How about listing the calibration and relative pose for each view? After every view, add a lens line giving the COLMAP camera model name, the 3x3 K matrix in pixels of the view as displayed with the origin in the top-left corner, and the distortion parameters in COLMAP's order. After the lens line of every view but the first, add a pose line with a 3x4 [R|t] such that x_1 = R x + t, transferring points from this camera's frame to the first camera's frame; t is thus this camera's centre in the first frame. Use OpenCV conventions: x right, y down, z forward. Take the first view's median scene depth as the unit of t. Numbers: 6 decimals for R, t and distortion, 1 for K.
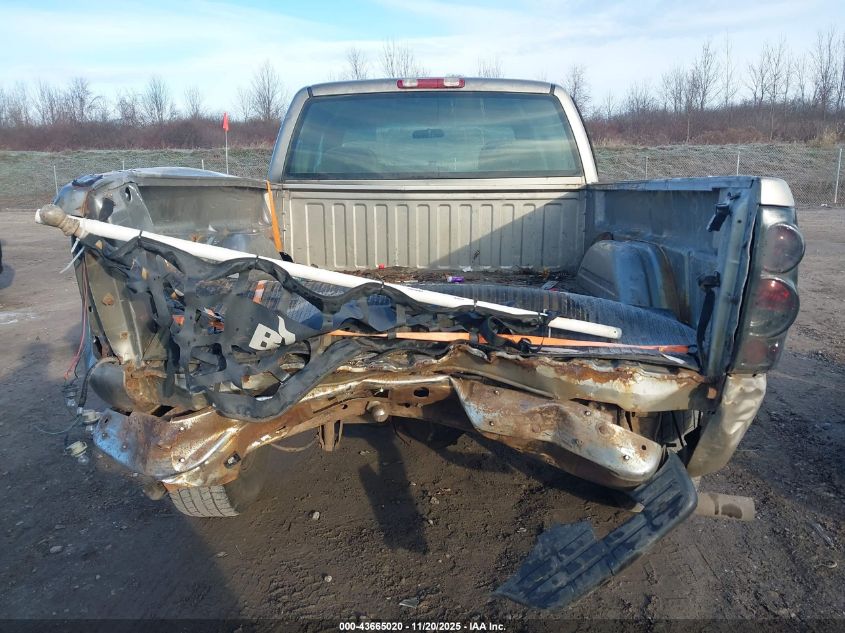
lens RADIAL K [[643.2, 0, 422.5], [0, 643.2, 316.5], [0, 0, 1]] dist [0.006066, -0.005441]
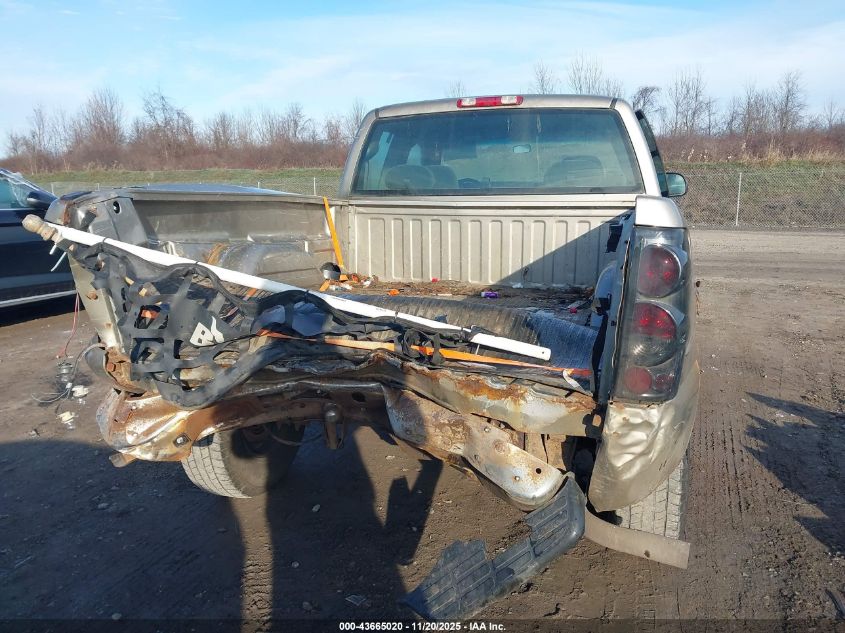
lens RADIAL K [[643.2, 0, 422.5], [0, 643.2, 316.5], [0, 0, 1]] dist [0.006066, -0.005441]
pose [[0.962649, 0.054058, -0.265300, 0.405130], [-0.060208, 0.998072, -0.015098, -0.004189], [0.263972, 0.030507, 0.964048, 0.006989]]
